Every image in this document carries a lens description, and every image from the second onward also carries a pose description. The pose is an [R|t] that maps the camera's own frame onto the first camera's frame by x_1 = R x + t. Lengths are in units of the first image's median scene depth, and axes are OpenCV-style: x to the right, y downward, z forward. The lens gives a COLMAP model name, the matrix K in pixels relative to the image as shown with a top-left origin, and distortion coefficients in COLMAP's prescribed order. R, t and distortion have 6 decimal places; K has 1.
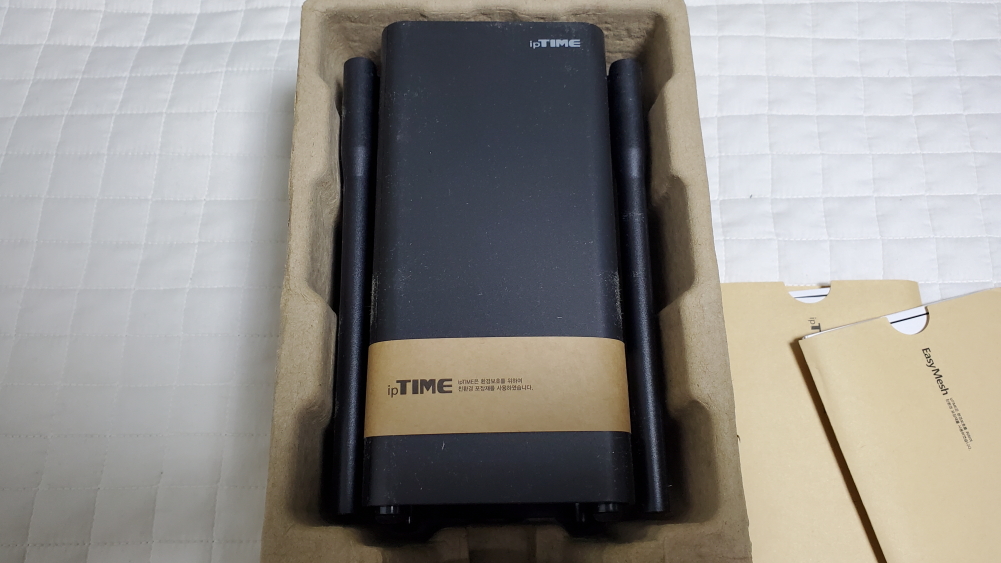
lens RADIAL K [[760.9, 0, 488.4], [0, 760.9, 282.9], [0, 0, 1]] dist [0.005198, 0.000139]
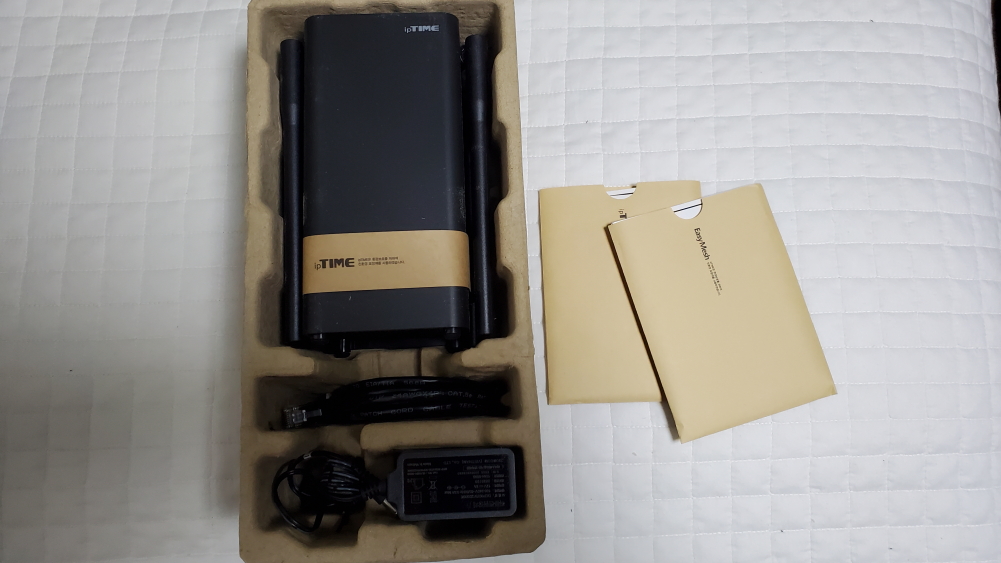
lens RADIAL K [[788.9, 0, 497.9], [0, 788.9, 277.5], [0, 0, 1]] dist [-0.009218, 0.053394]
pose [[0.999602, -0.028080, -0.002606, 0.197904], [0.028162, 0.989105, 0.144491, -0.049667], [-0.001480, -0.144506, 0.989503, -0.503179]]
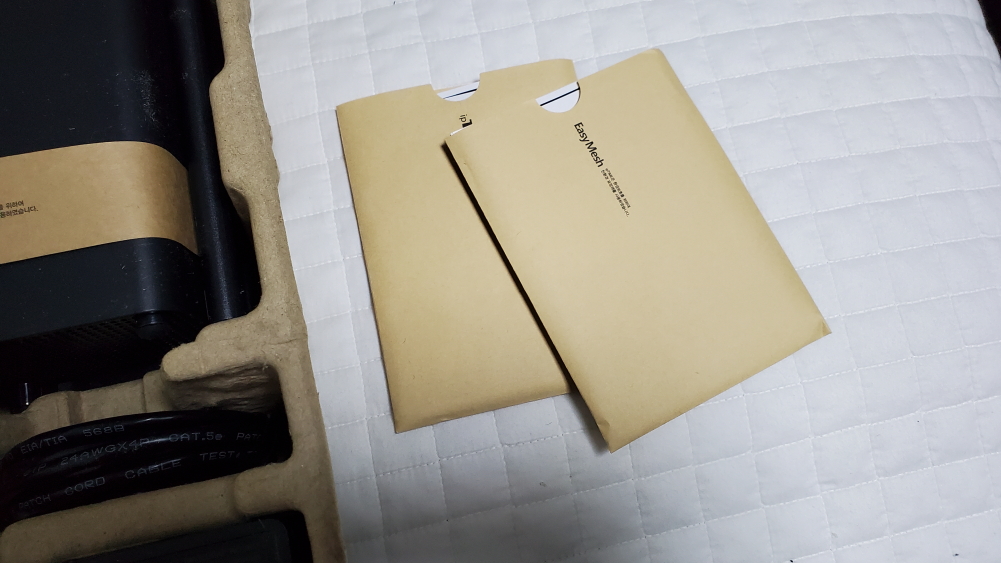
lens RADIAL K [[753.2, 0, 504.0], [0, 753.2, 299.5], [0, 0, 1]] dist [0.003623, 0.001391]
pose [[0.977122, -0.196800, 0.080639, 0.368572], [0.188514, 0.976964, 0.100017, 0.190970], [-0.098465, -0.082527, 0.991713, 0.060523]]
